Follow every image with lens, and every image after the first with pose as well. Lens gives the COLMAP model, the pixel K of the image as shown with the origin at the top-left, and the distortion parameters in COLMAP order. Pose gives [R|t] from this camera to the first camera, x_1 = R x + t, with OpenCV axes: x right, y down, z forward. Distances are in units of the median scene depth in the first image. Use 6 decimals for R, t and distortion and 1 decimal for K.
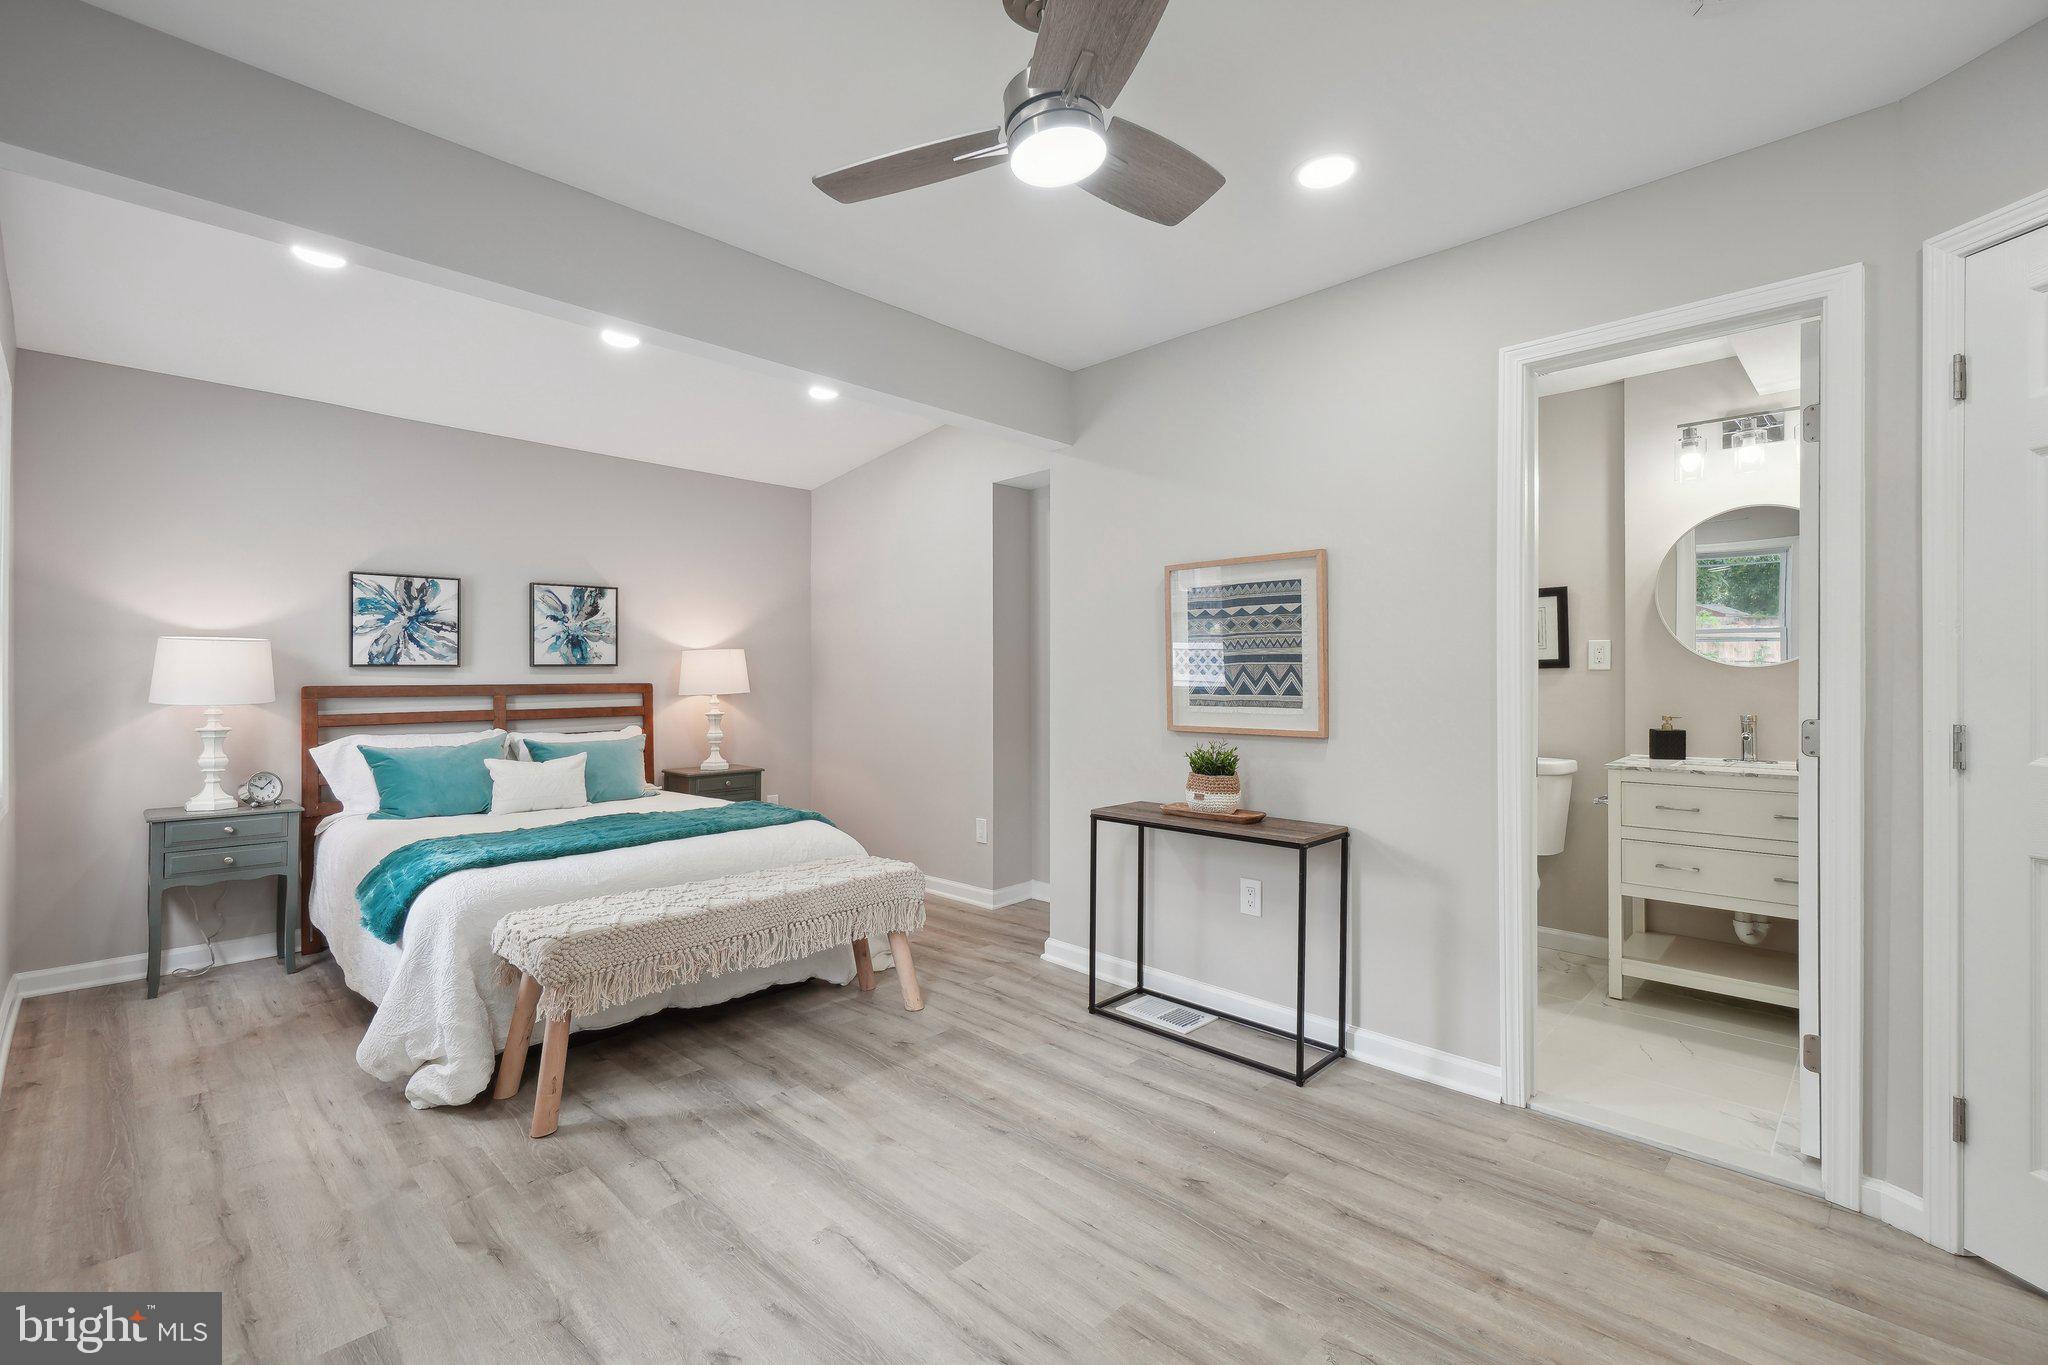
lens RADIAL K [[920.9, 0, 972.0], [0, 920.9, 681.8], [0, 0, 1]] dist [0.000009, -0.003045]
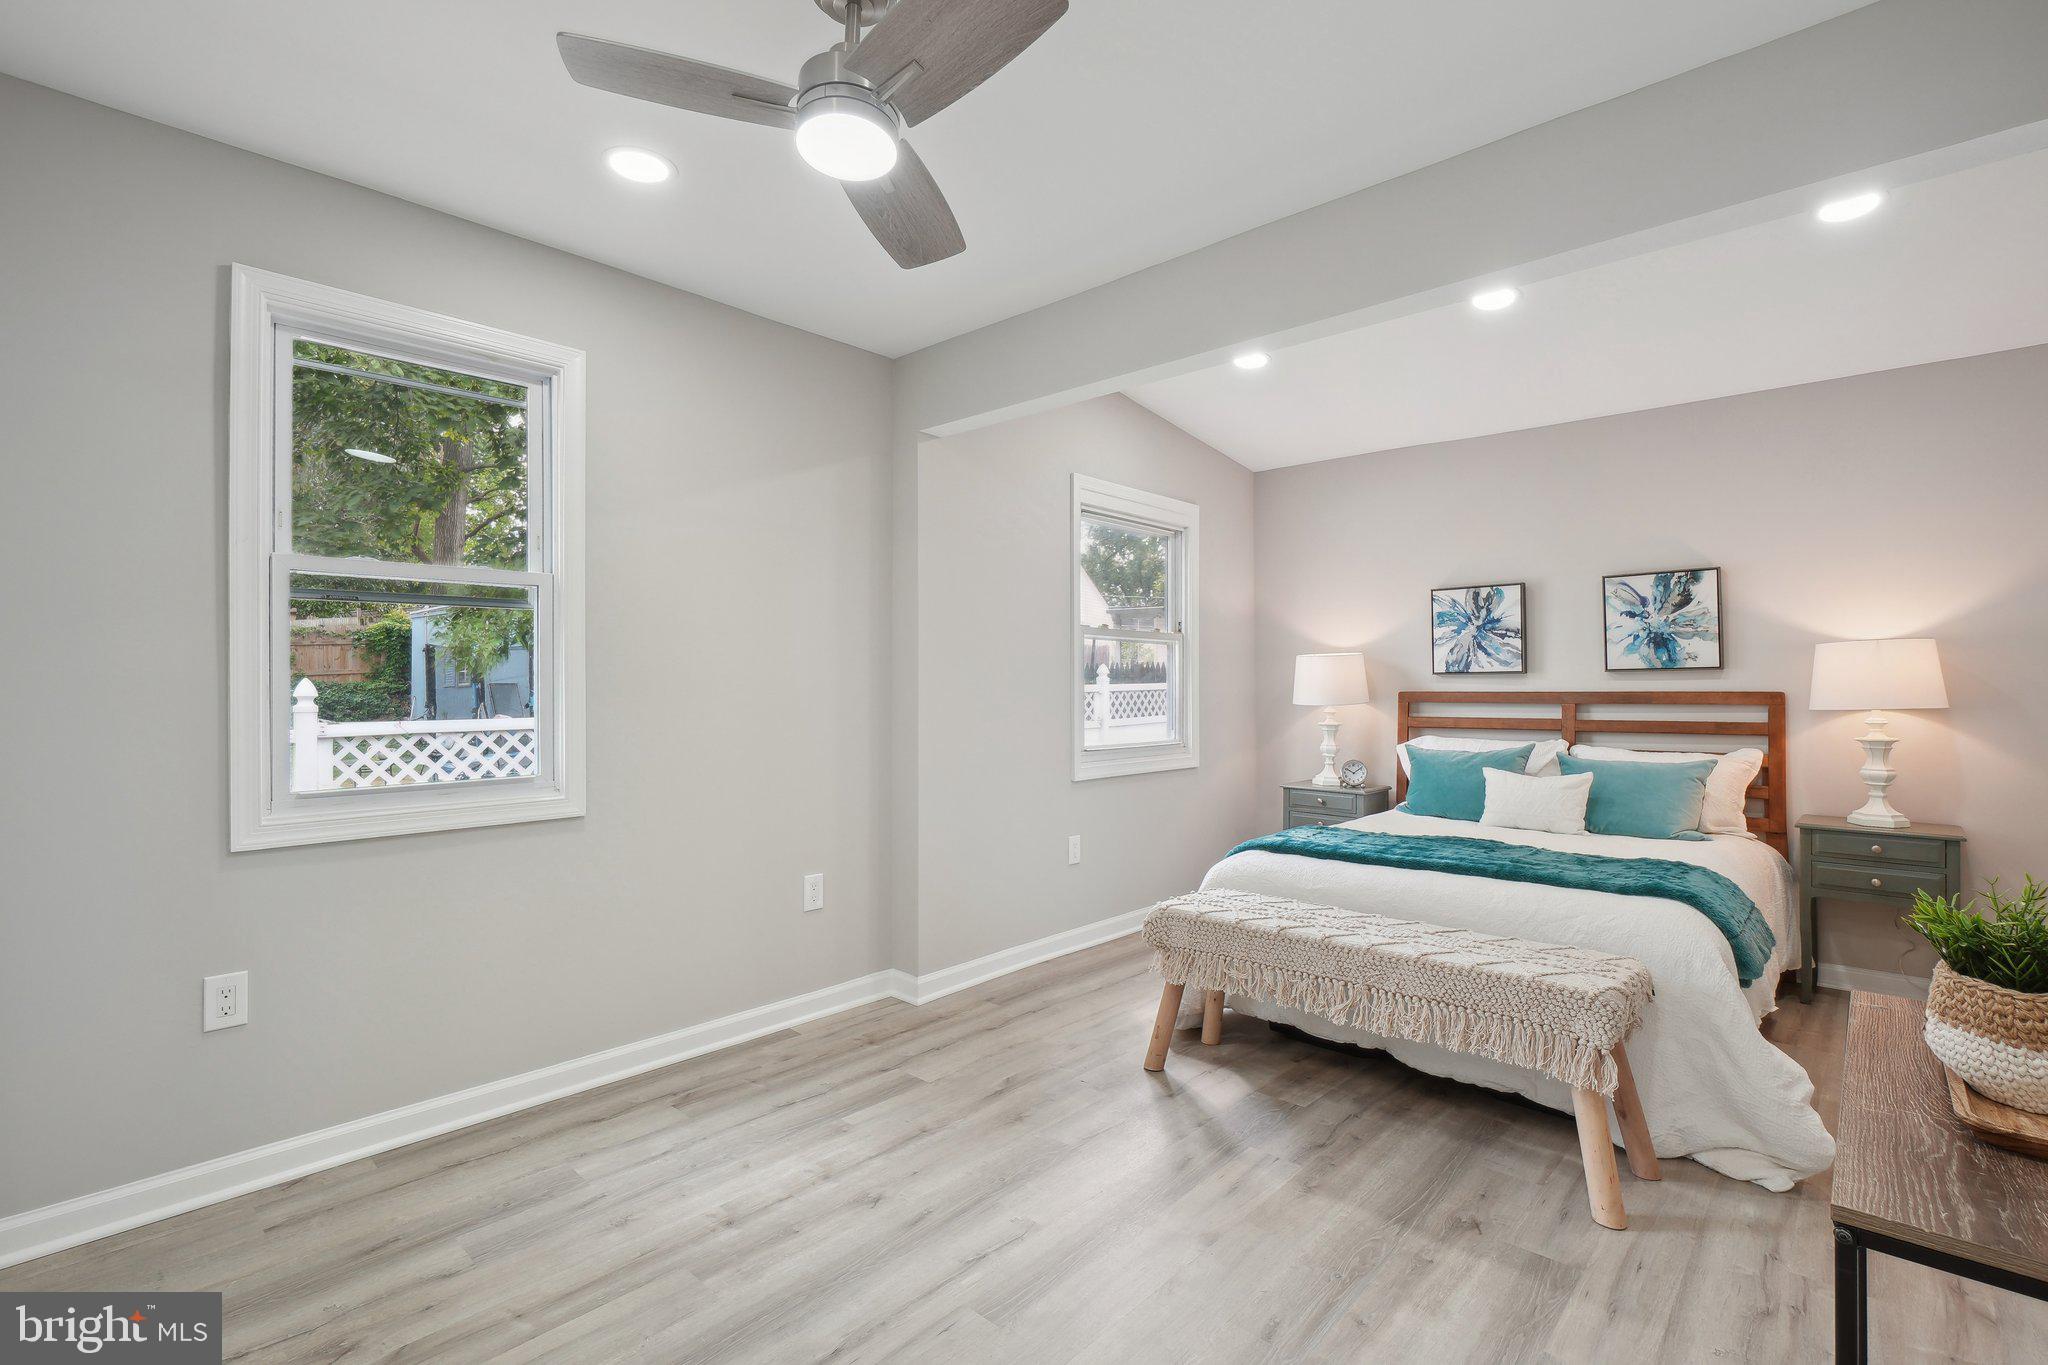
lens RADIAL K [[920.9, 0, 1017.1], [0, 920.9, 676.3], [0, 0, 1]] dist [0.000009, -0.003045]
pose [[0.044697, -0.008505, -0.998964, 0.404995], [-0.003016, 0.999958, -0.008648, -0.003079], [0.998996, 0.003400, 0.044669, 0.433461]]
